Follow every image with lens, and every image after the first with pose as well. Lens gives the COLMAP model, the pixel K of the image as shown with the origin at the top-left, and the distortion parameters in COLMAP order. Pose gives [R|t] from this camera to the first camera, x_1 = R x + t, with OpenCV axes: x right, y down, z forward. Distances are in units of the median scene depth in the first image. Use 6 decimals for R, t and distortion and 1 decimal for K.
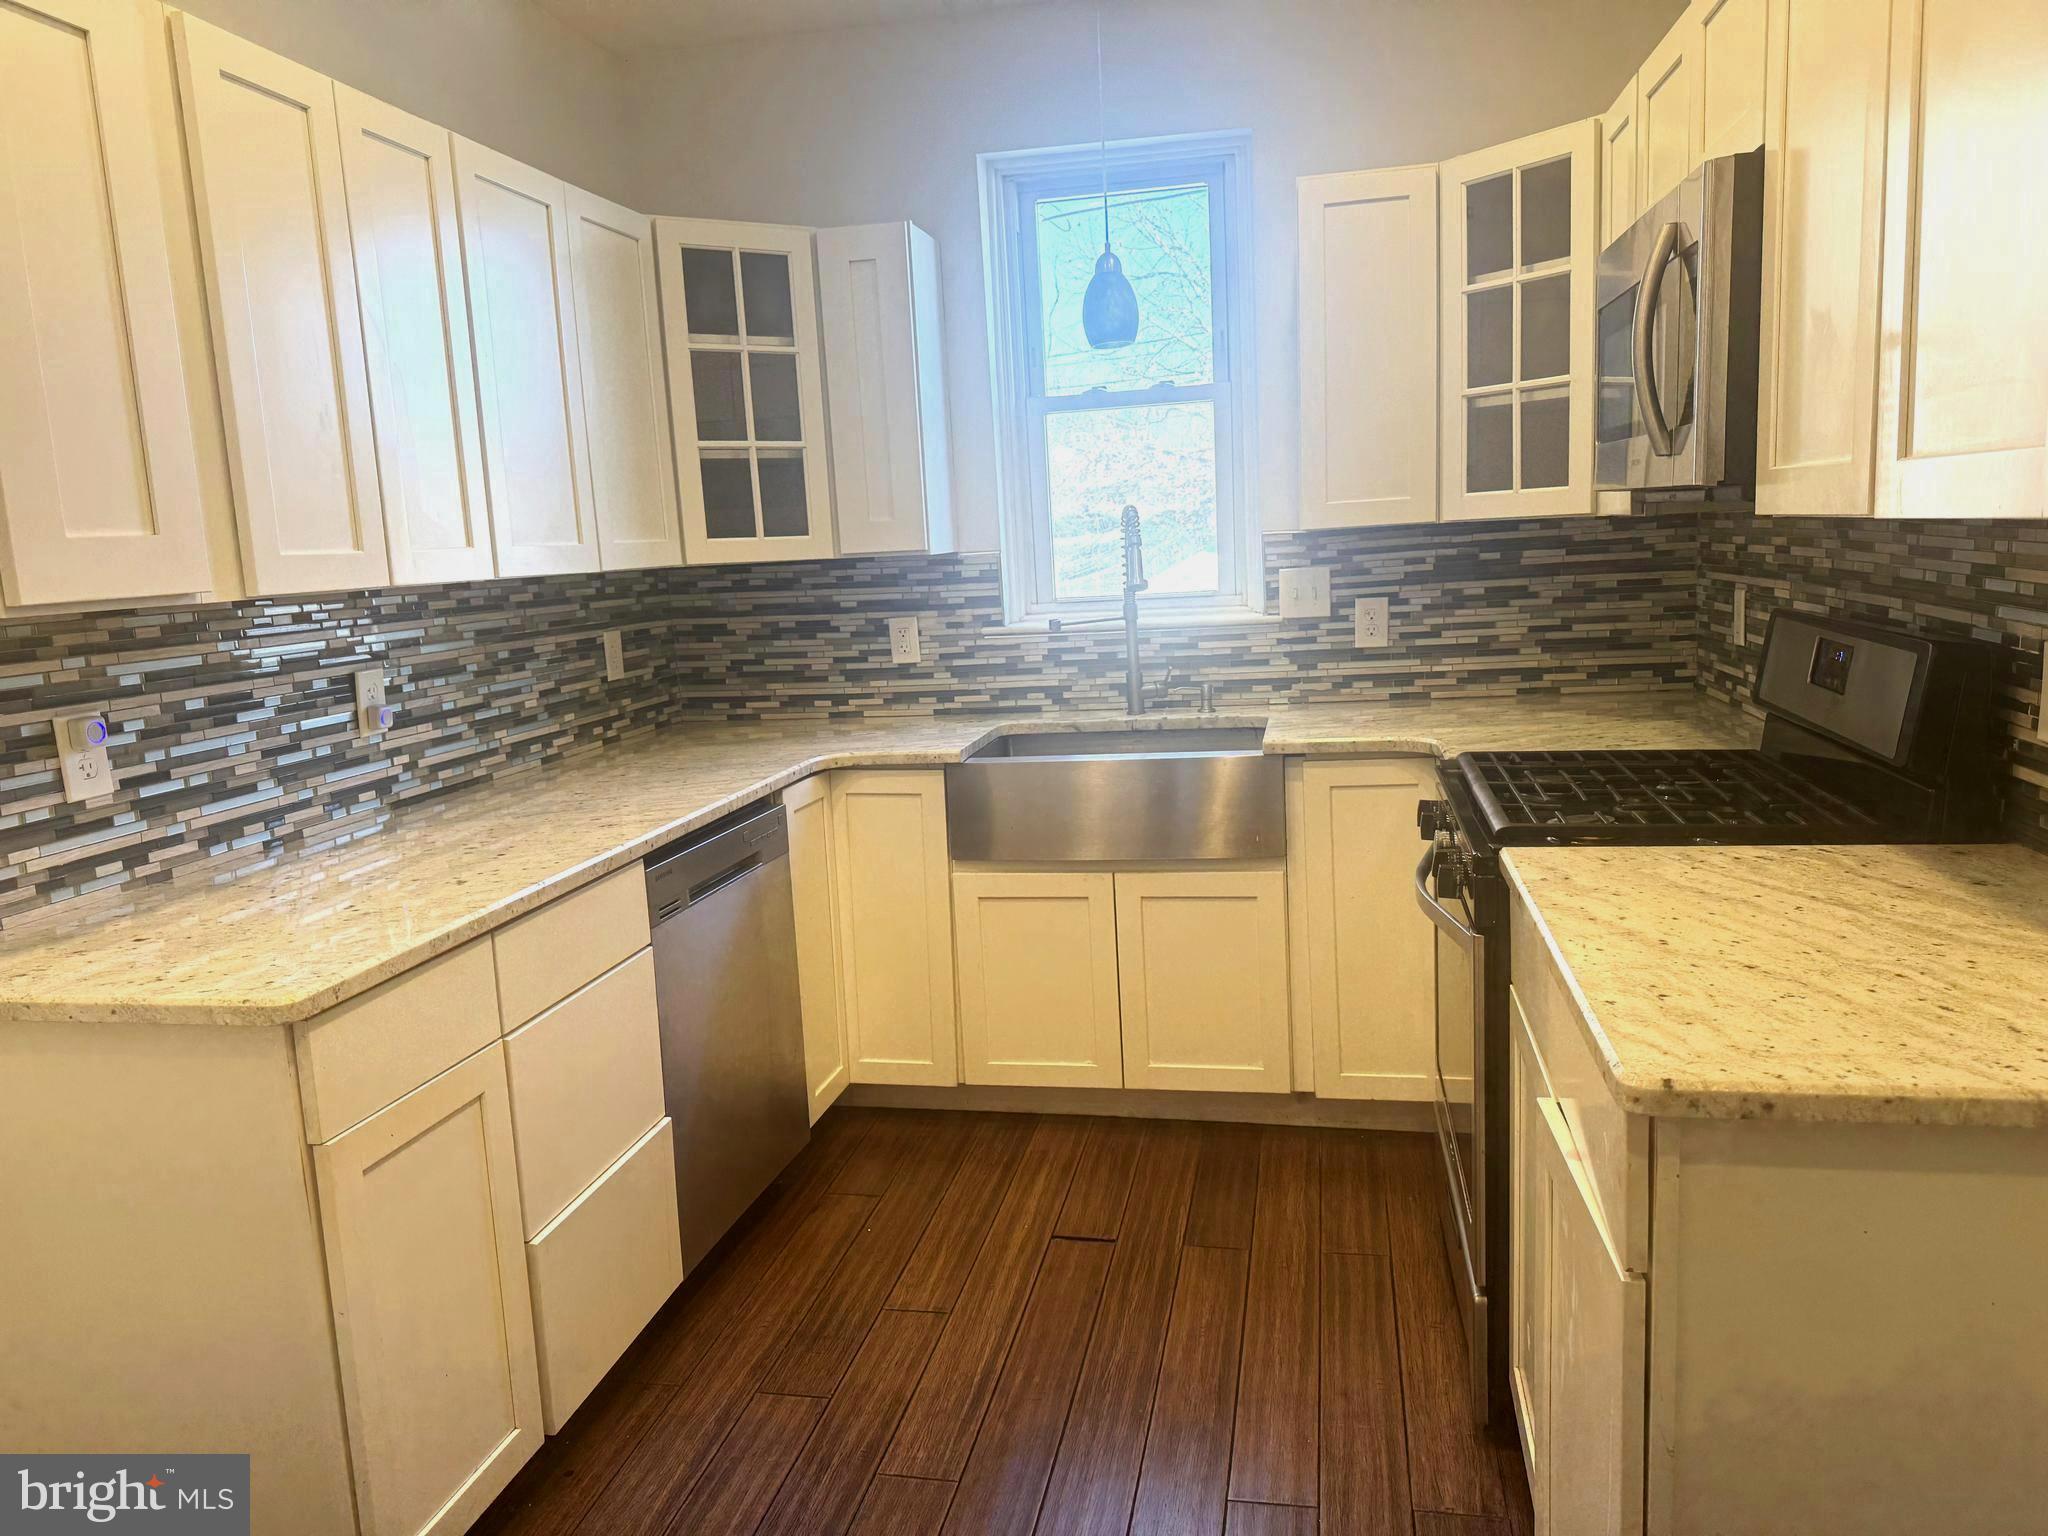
lens RADIAL K [[1438.5, 0, 1027.5], [0, 1438.5, 798.0], [0, 0, 1]] dist [0.133877, -0.227893]
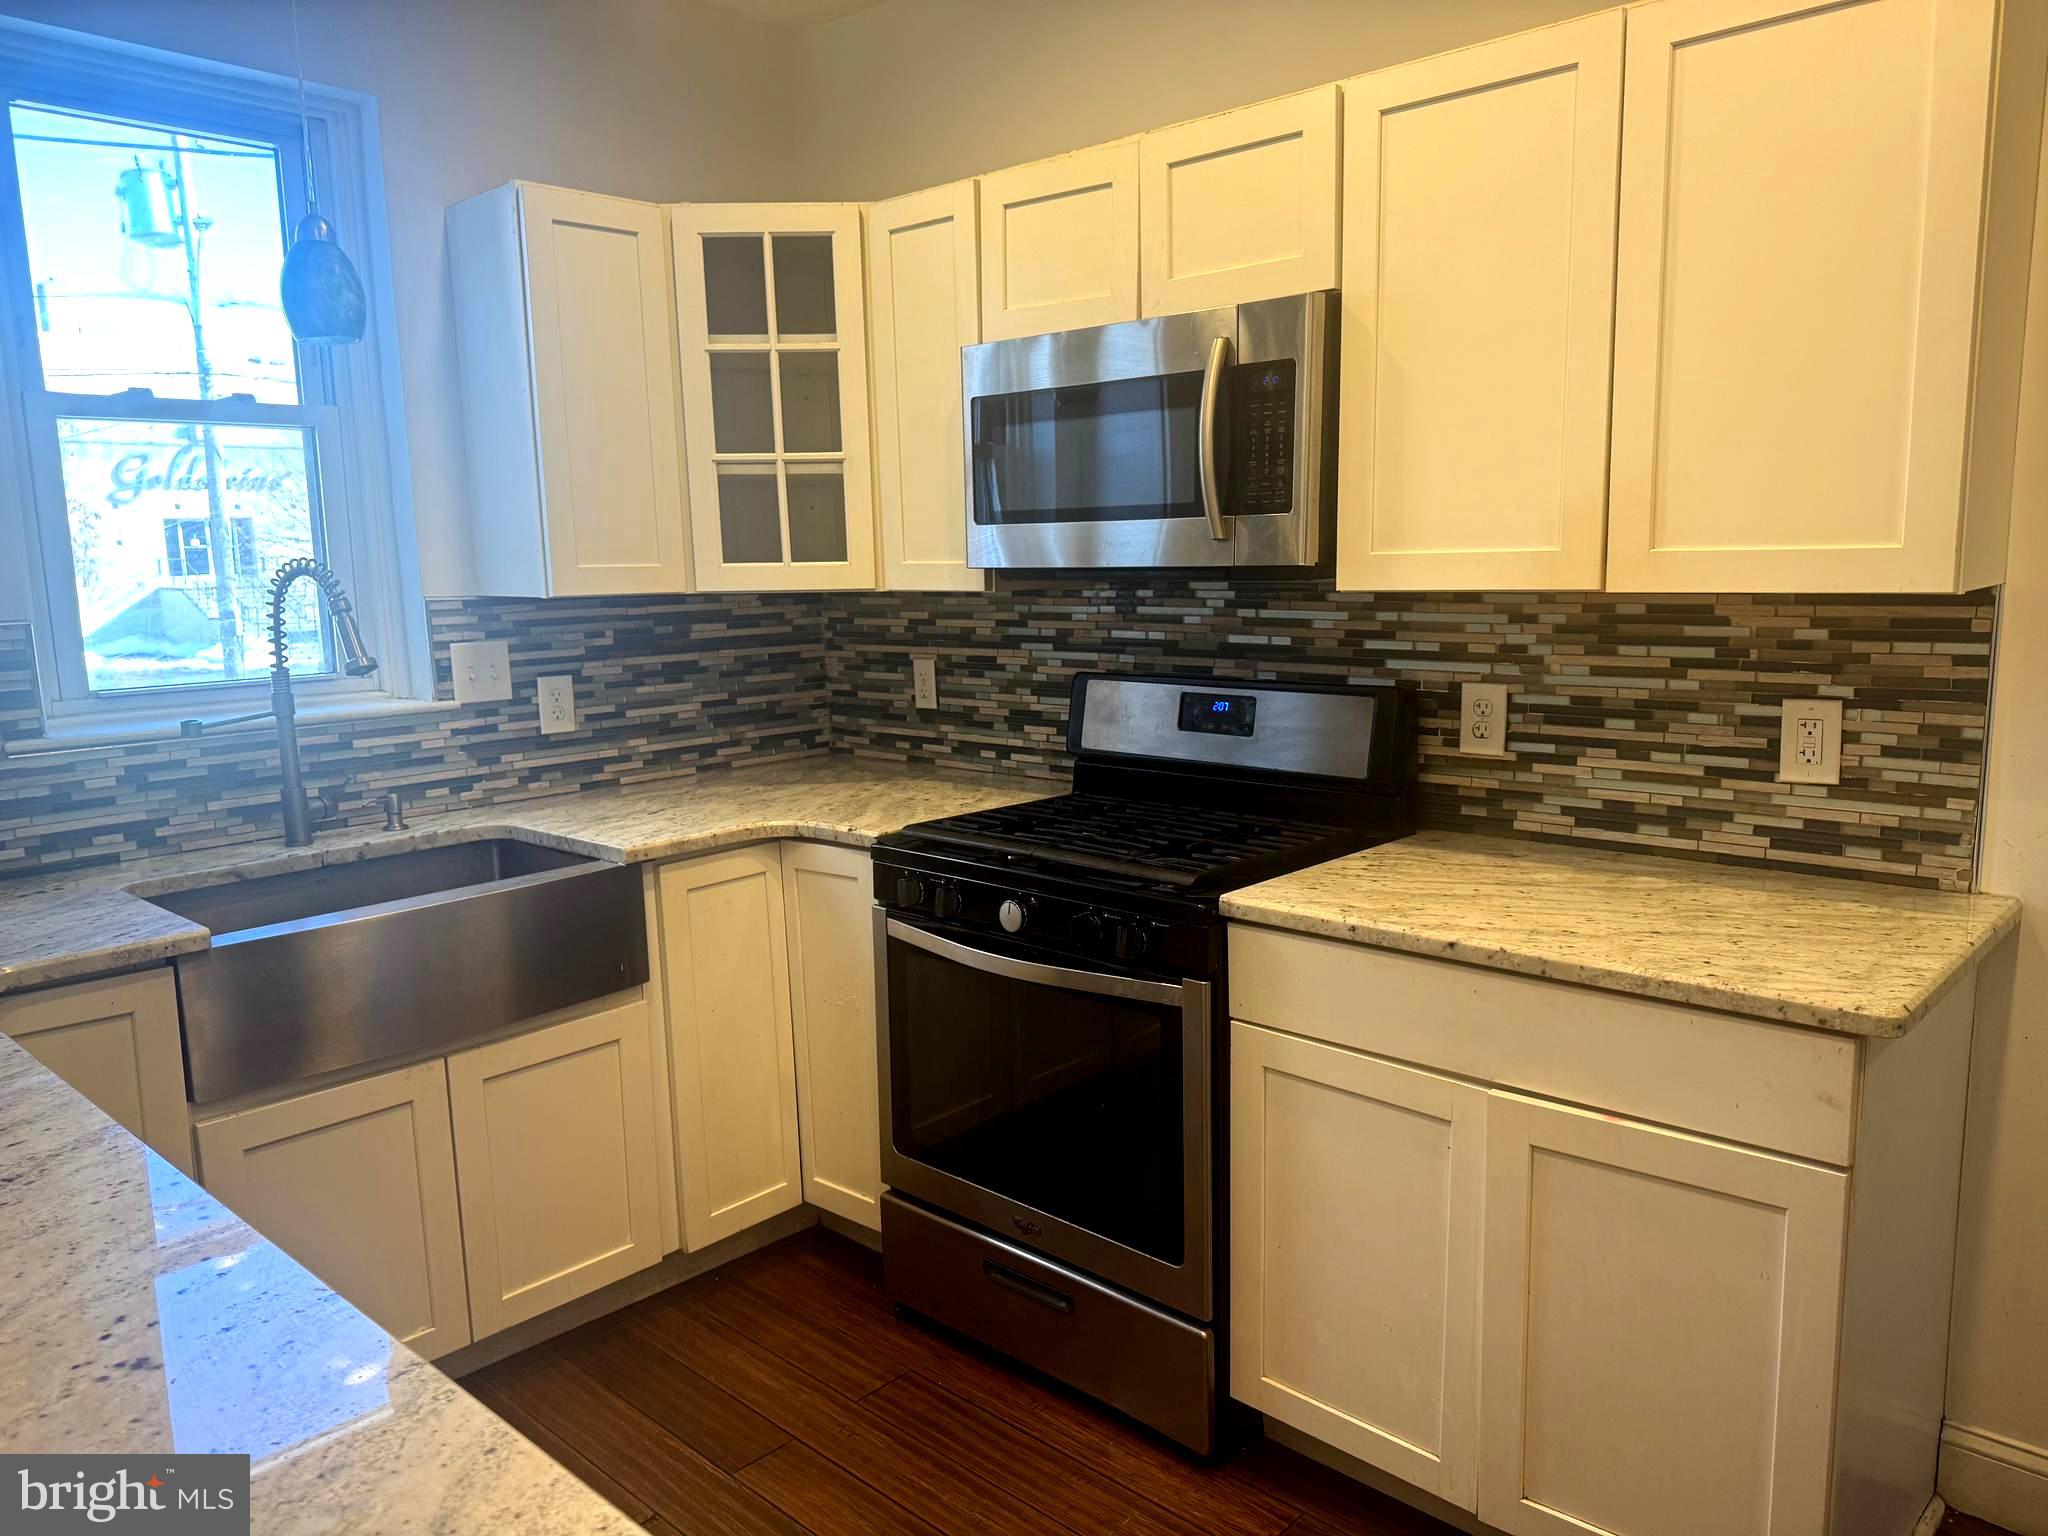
lens RADIAL K [[1438.5, 0, 1027.5], [0, 1438.5, 798.0], [0, 0, 1]] dist [0.133877, -0.227893]
pose [[0.517281, -0.103578, 0.849525, -0.366670], [0.147648, 0.988566, 0.030627, -0.051798], [-0.842983, 0.109588, 0.526659, 0.316797]]
